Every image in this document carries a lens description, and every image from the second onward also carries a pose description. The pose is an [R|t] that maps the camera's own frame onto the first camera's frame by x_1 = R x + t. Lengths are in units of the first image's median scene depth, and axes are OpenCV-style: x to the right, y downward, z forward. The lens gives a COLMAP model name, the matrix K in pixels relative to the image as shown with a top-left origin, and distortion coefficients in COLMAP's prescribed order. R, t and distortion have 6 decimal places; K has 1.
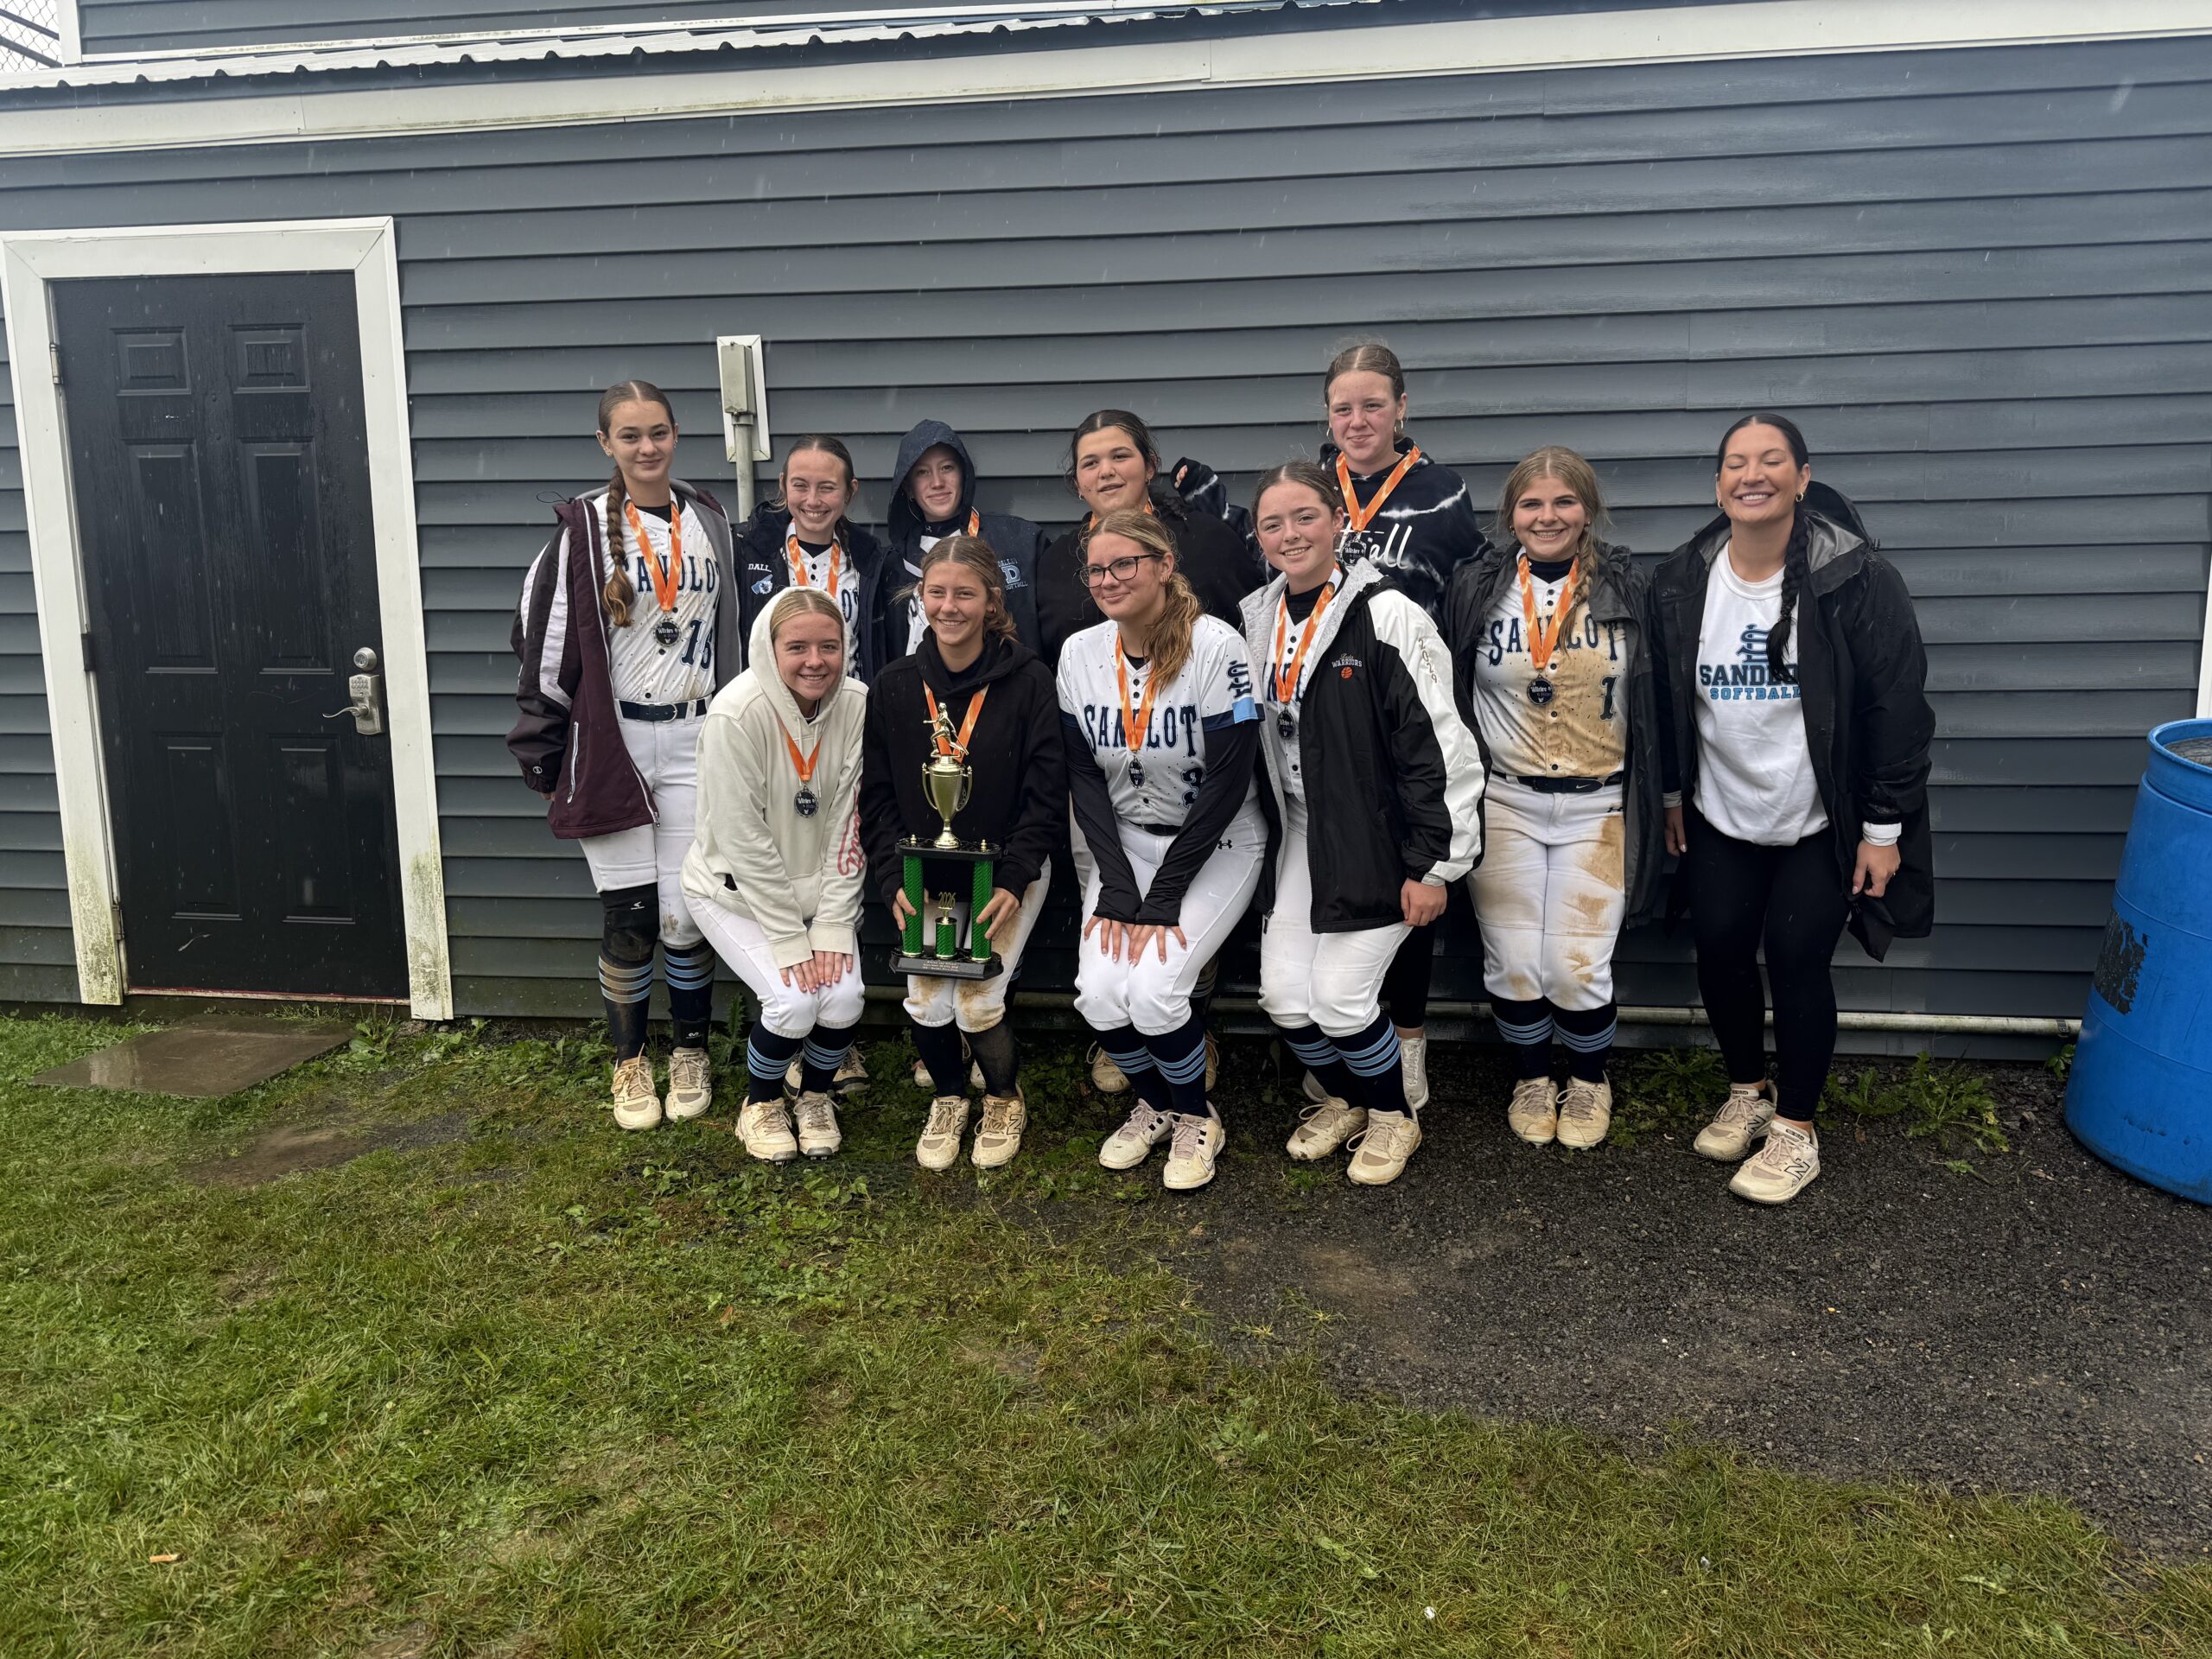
lens RADIAL K [[1536.4, 0, 1099.0], [0, 1536.4, 885.5], [0, 0, 1]] dist [0.021661, -0.035266]
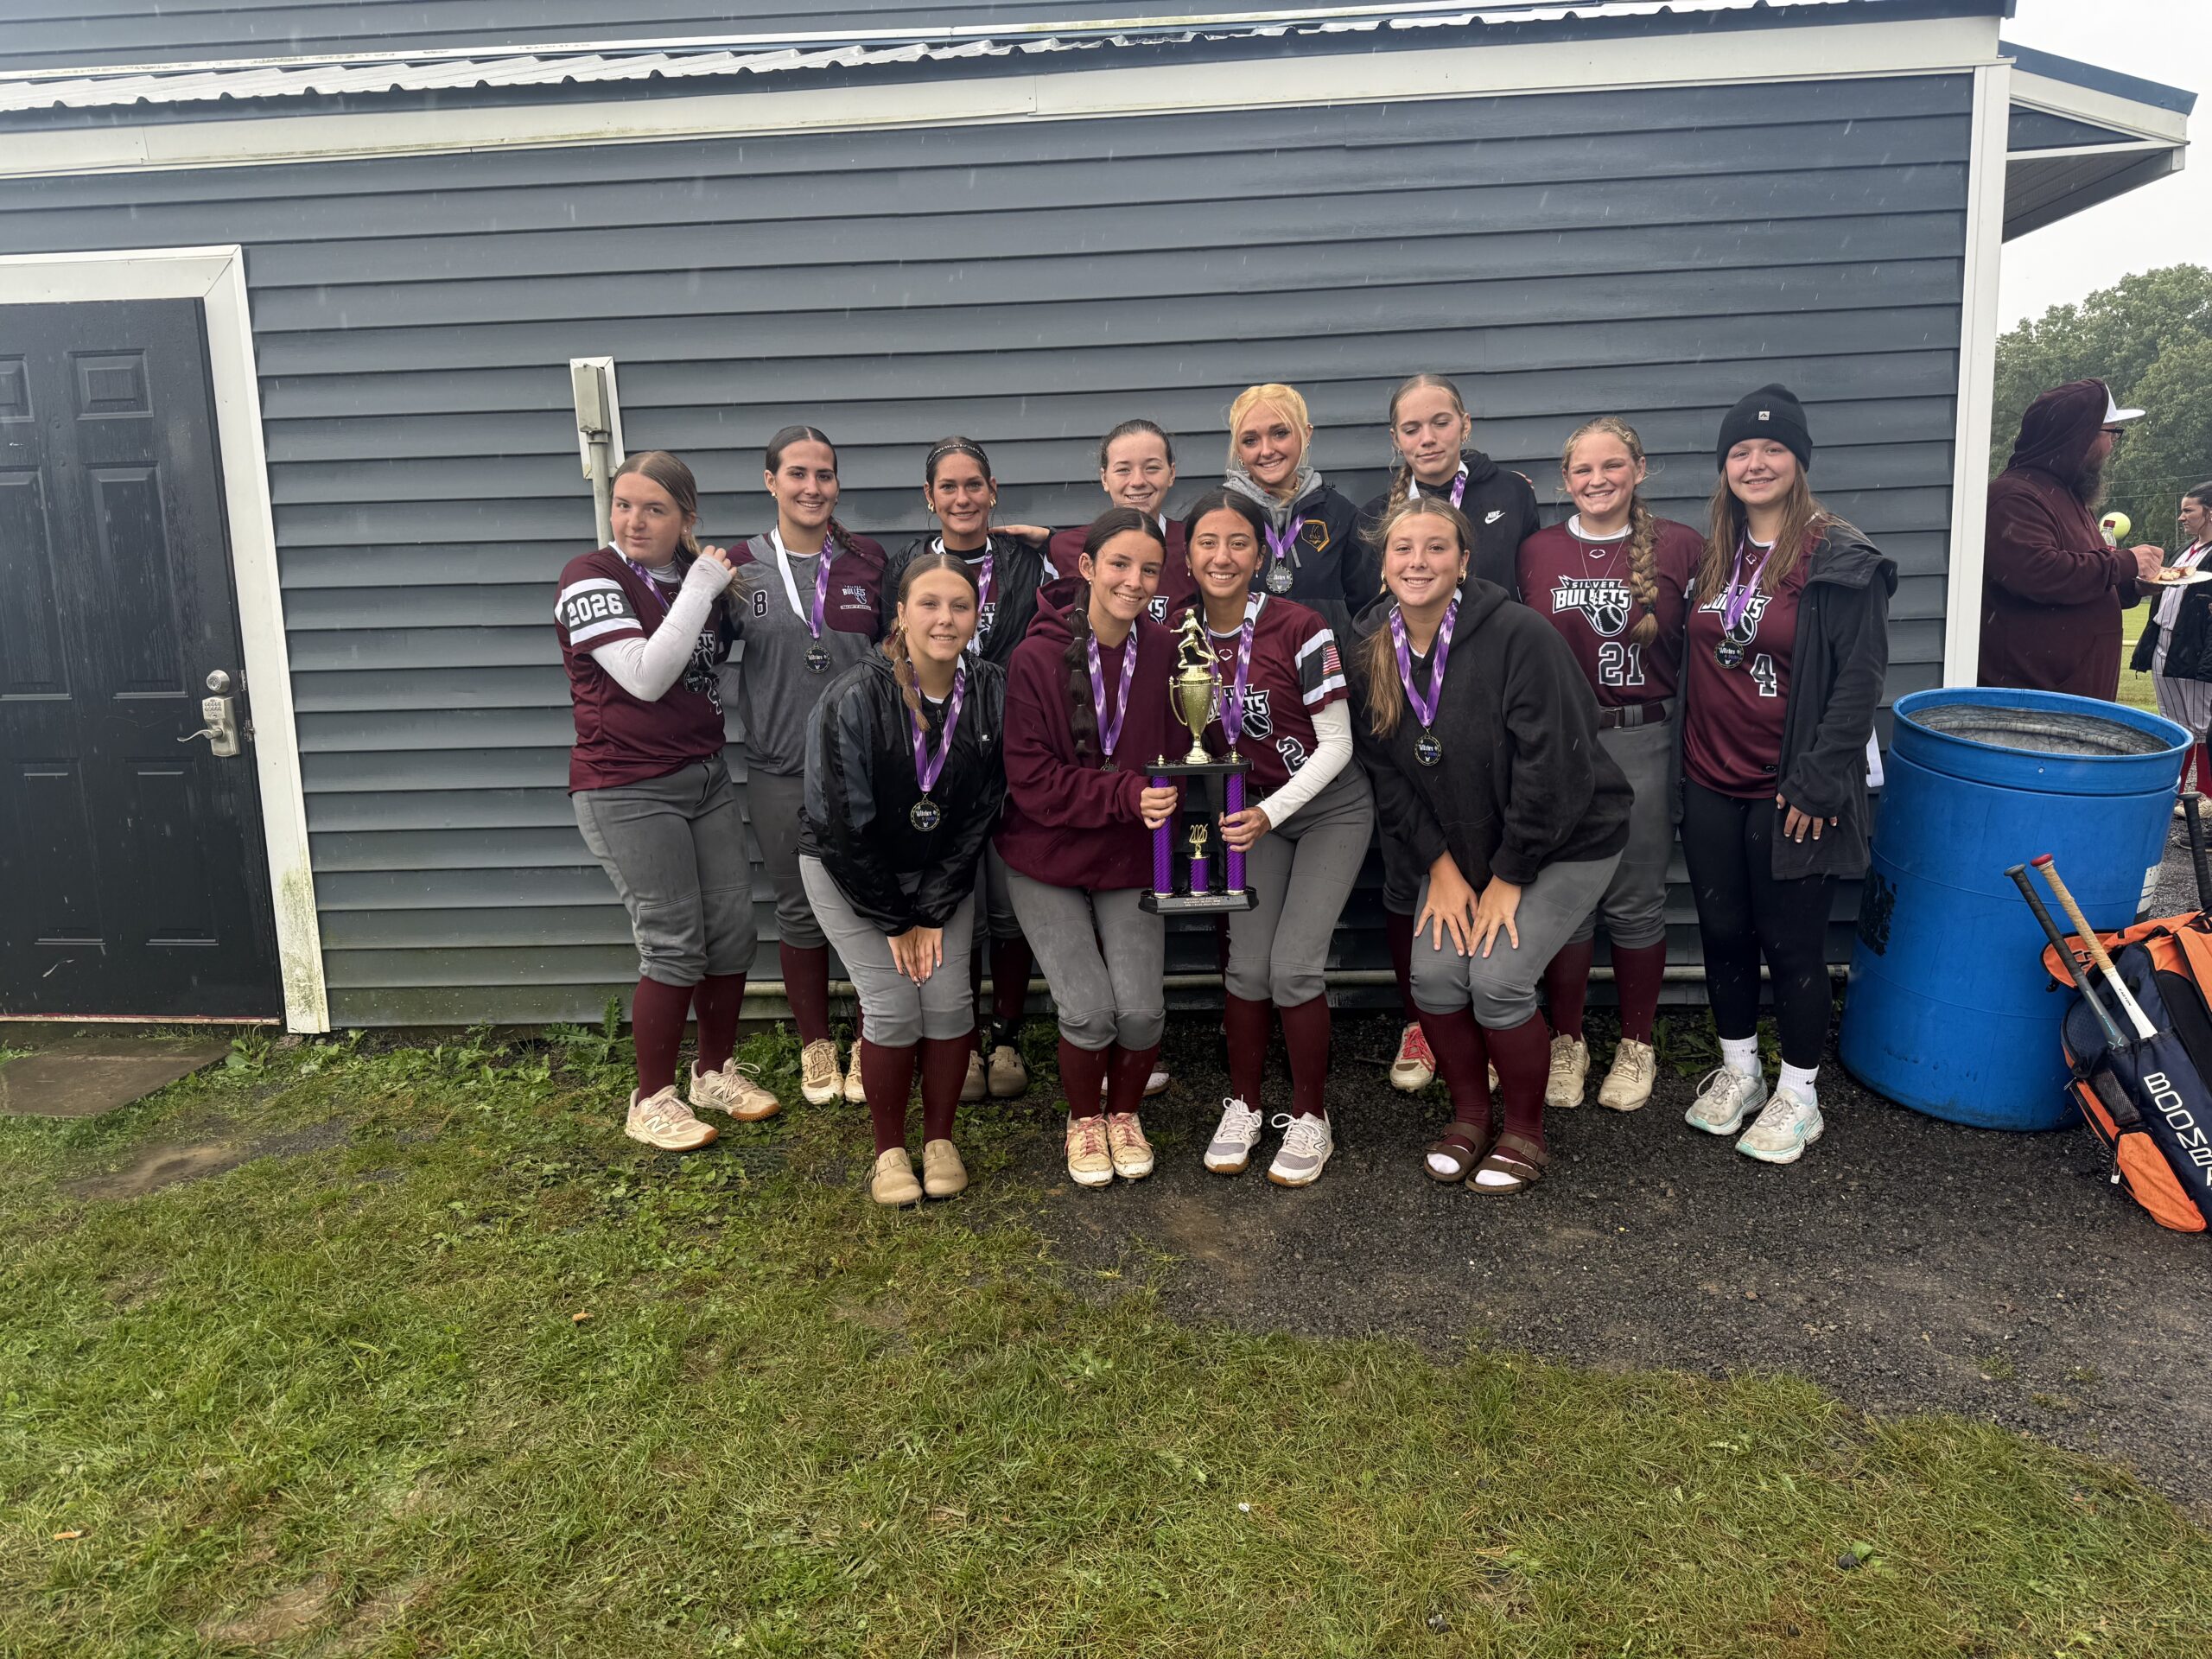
lens RADIAL K [[1546.0, 0, 1106.2], [0, 1546.0, 884.3], [0, 0, 1]] dist [0.003180, -0.011371]
pose [[0.996766, -0.036268, 0.071713, 0.024252], [0.036360, 0.999339, 0.000018, 0.009398], [-0.071666, 0.002590, 0.997425, -0.060908]]
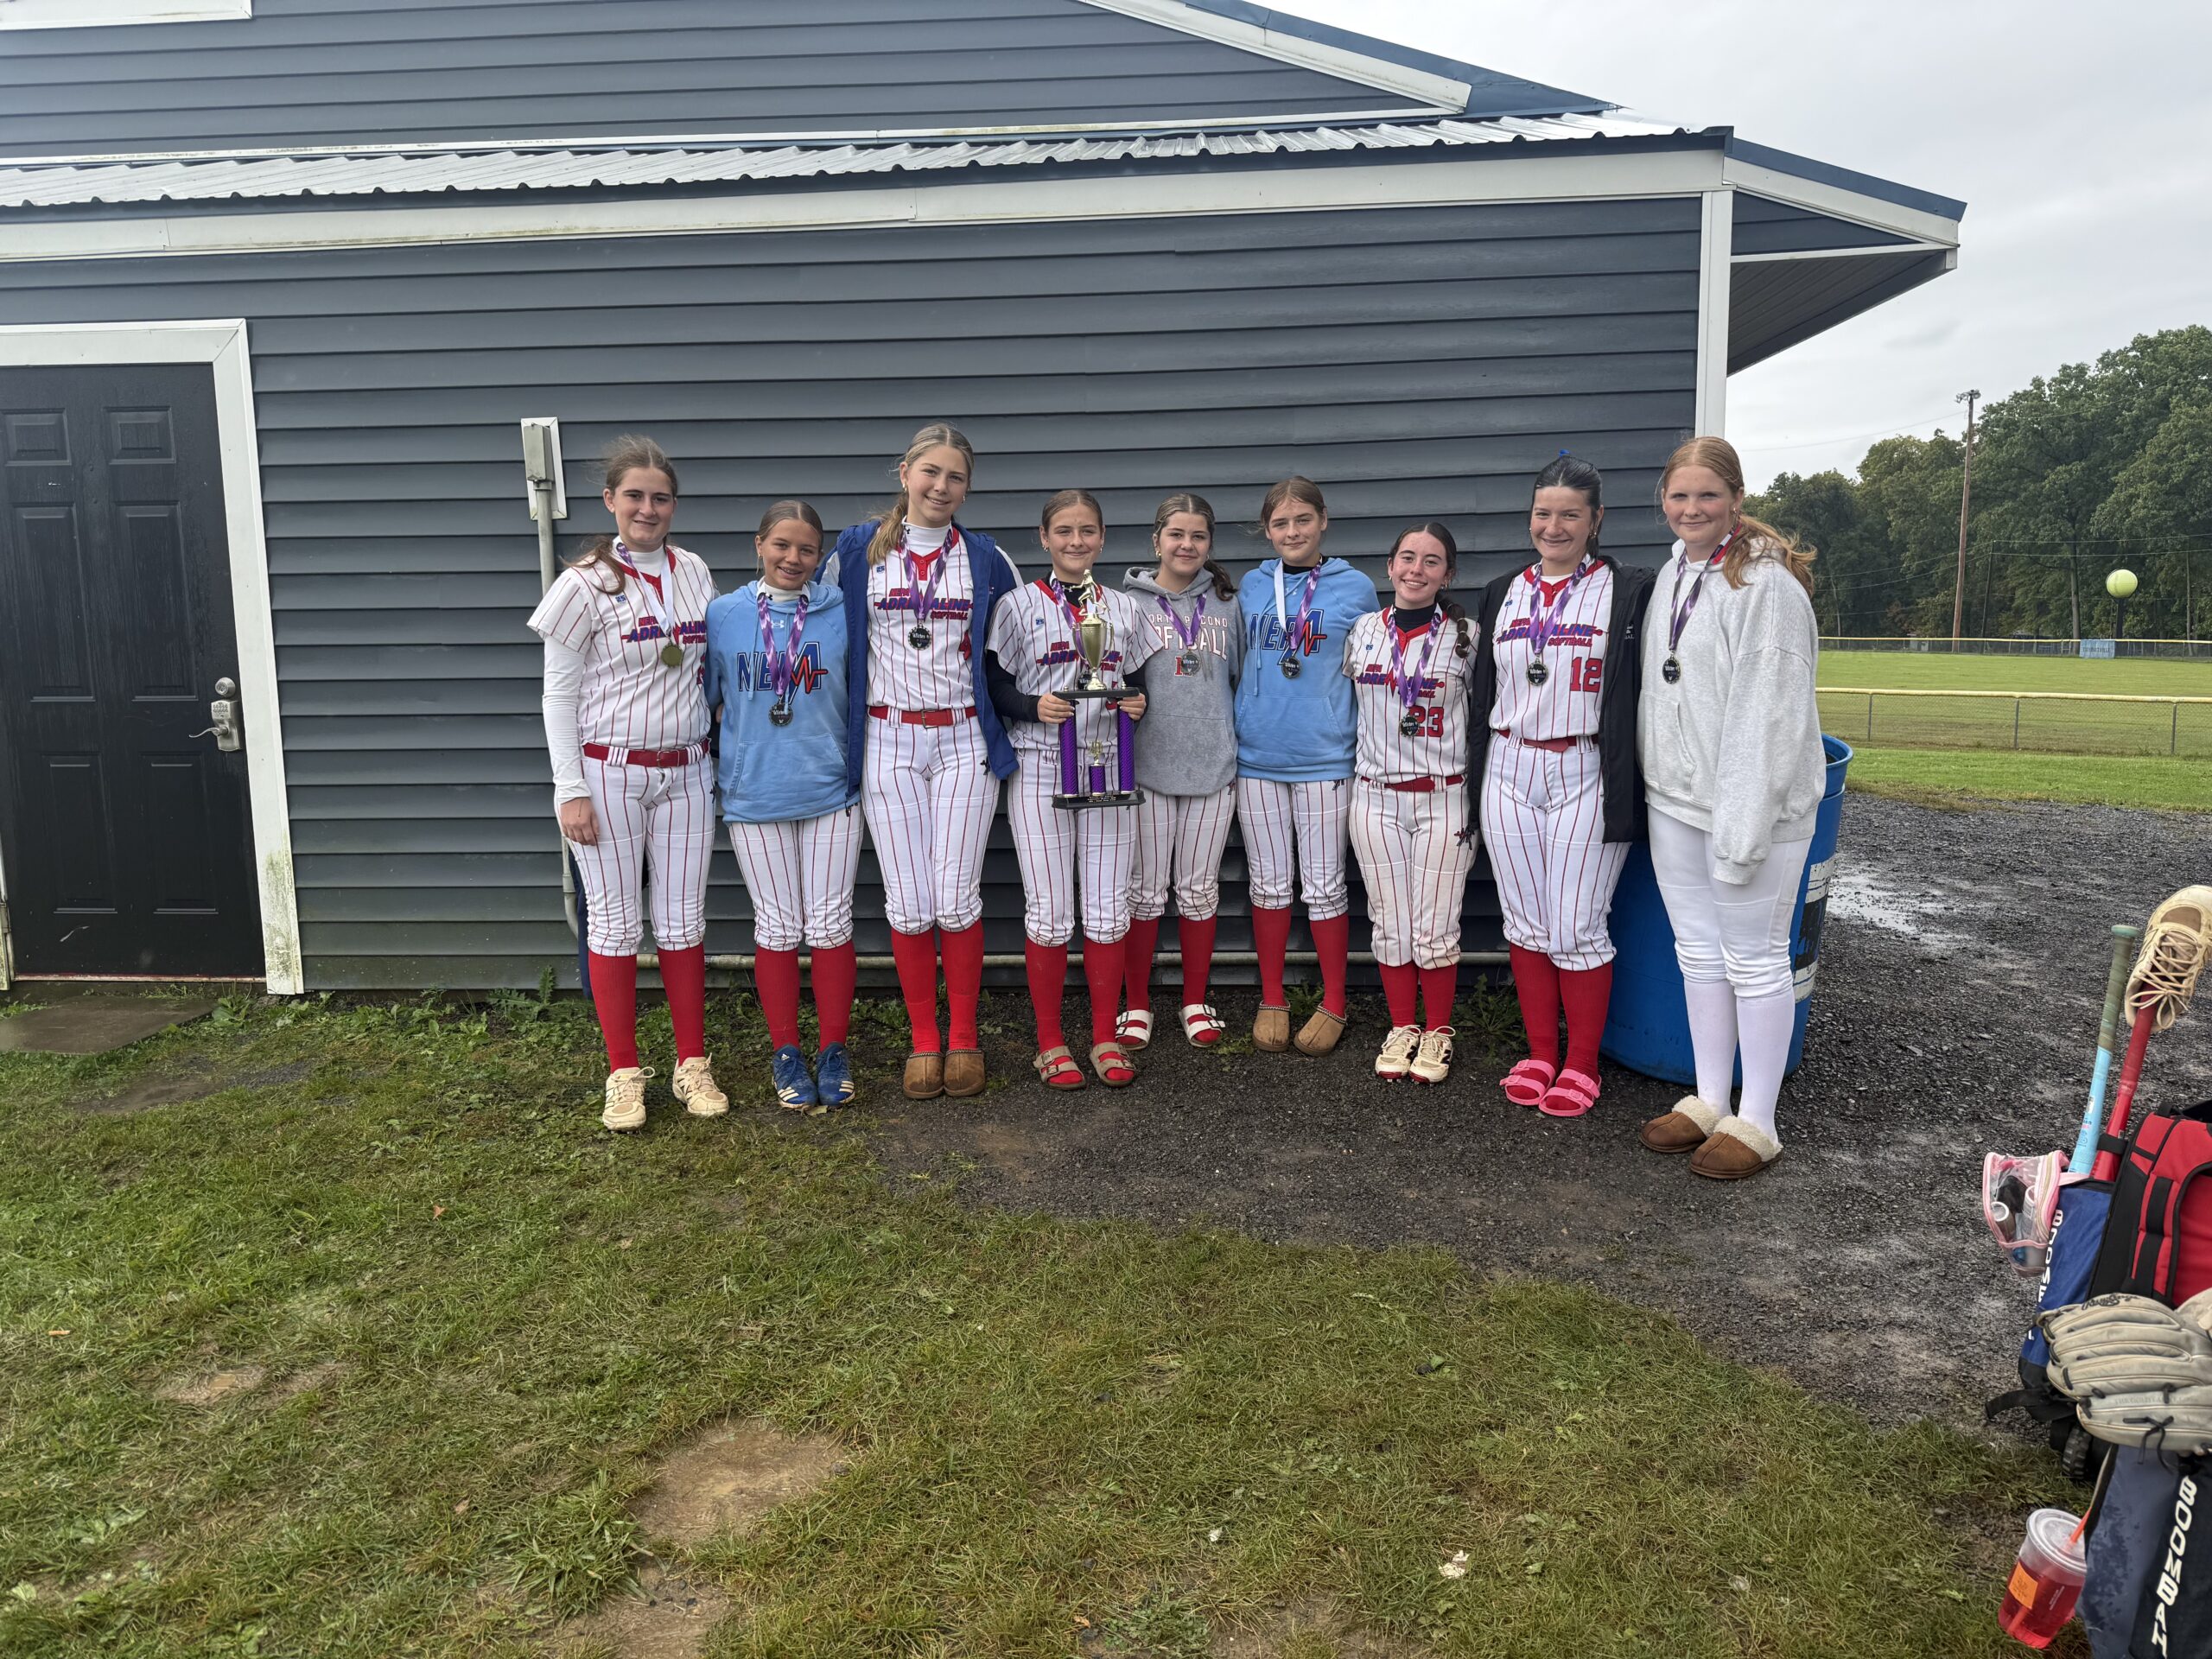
lens RADIAL K [[1546.0, 0, 1106.2], [0, 1546.0, 884.3], [0, 0, 1]] dist [0.003180, -0.011371]
pose [[0.997877, -0.017663, 0.062685, 0.133952], [0.019340, 0.999468, -0.026257, 0.053506], [-0.062188, 0.027414, 0.997688, -0.242489]]
